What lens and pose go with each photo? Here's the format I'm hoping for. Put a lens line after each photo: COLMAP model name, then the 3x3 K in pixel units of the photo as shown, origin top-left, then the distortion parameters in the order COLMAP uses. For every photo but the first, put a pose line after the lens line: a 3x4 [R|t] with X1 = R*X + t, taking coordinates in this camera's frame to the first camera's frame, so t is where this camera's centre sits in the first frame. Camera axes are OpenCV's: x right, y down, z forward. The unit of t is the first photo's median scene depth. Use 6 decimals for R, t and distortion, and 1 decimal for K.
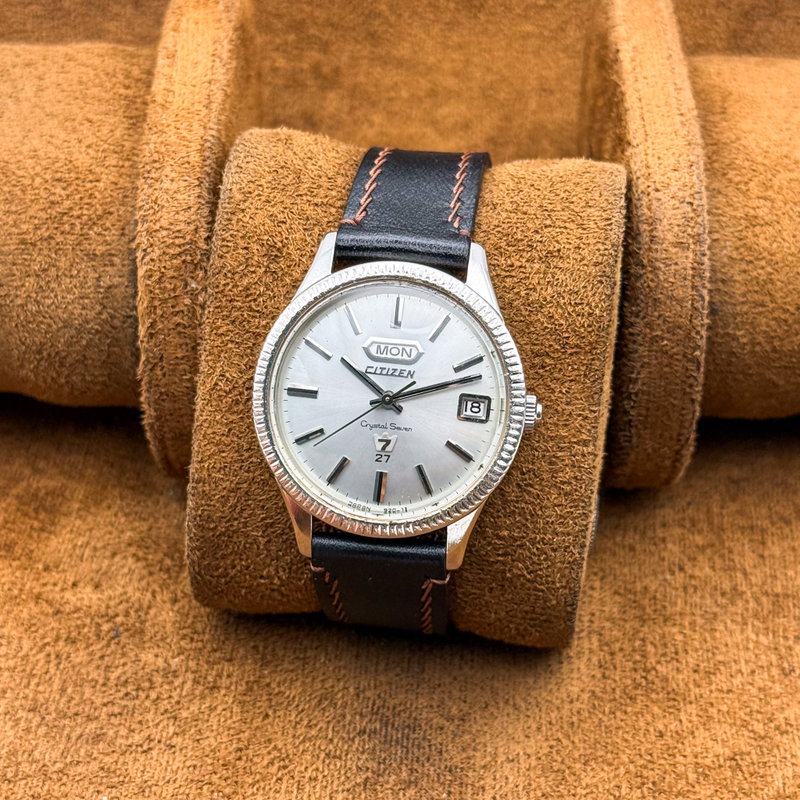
lens RADIAL K [[1831.0, 0, 398.4], [0, 1831.0, 381.7], [0, 0, 1]] dist [0.209300, 0.236261]
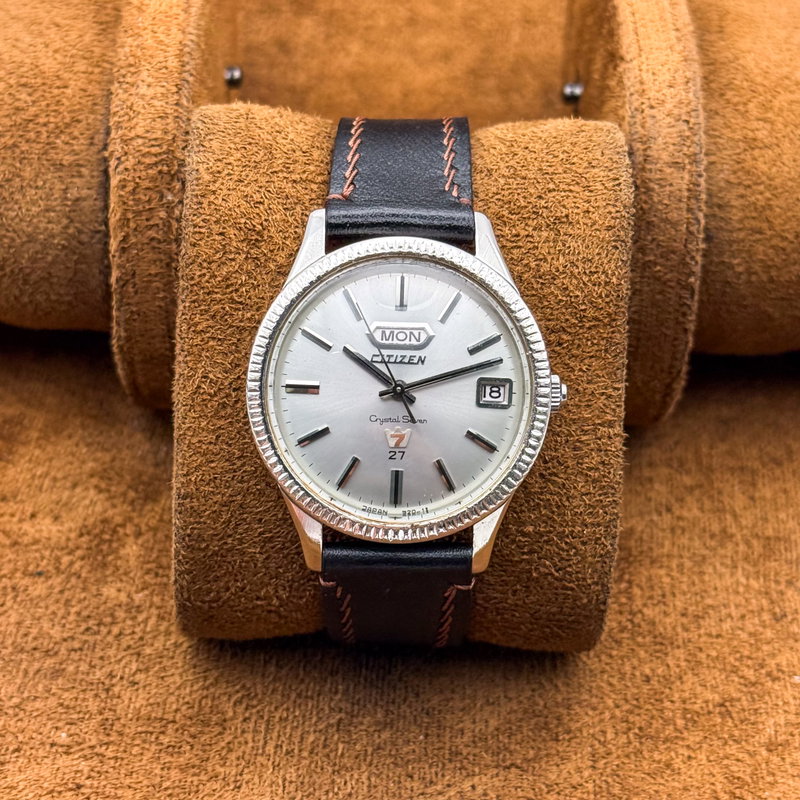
lens RADIAL K [[1831.0, 0, 398.4], [0, 1831.0, 381.7], [0, 0, 1]] dist [0.209300, 0.236261]
pose [[0.992004, -0.066338, 0.107363, -0.099719], [0.067222, 0.997727, -0.004631, 0.009555], [-0.106812, 0.011812, 0.994209, 0.100218]]
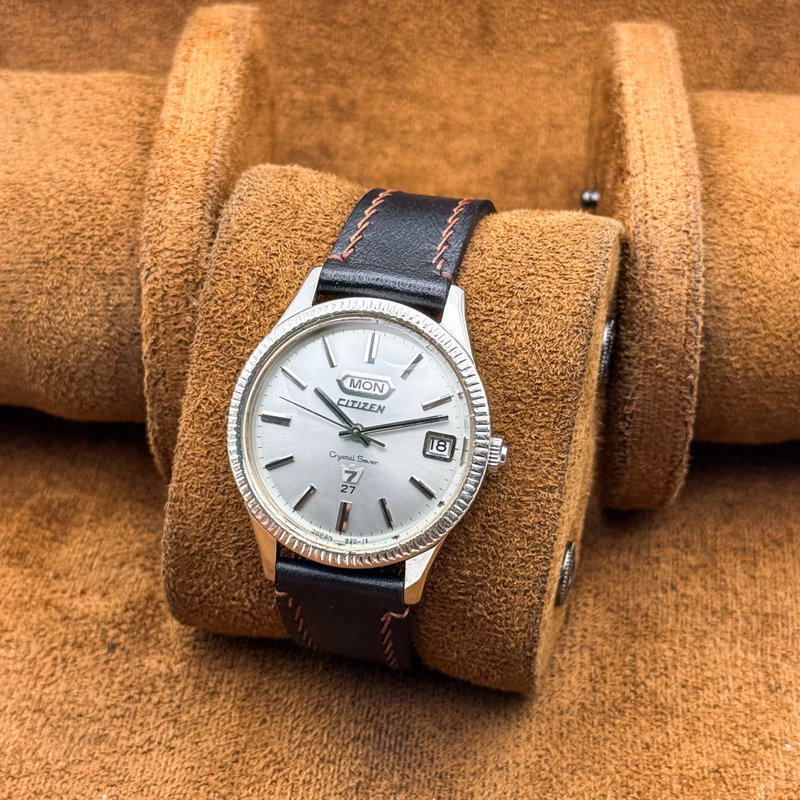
lens RADIAL K [[1831.0, 0, 398.4], [0, 1831.0, 381.7], [0, 0, 1]] dist [0.209300, 0.236261]
pose [[0.993863, 0.066798, -0.088169, 0.102930], [-0.069430, 0.997218, -0.027131, 0.007508], [0.086112, 0.033086, 0.995736, -0.017118]]
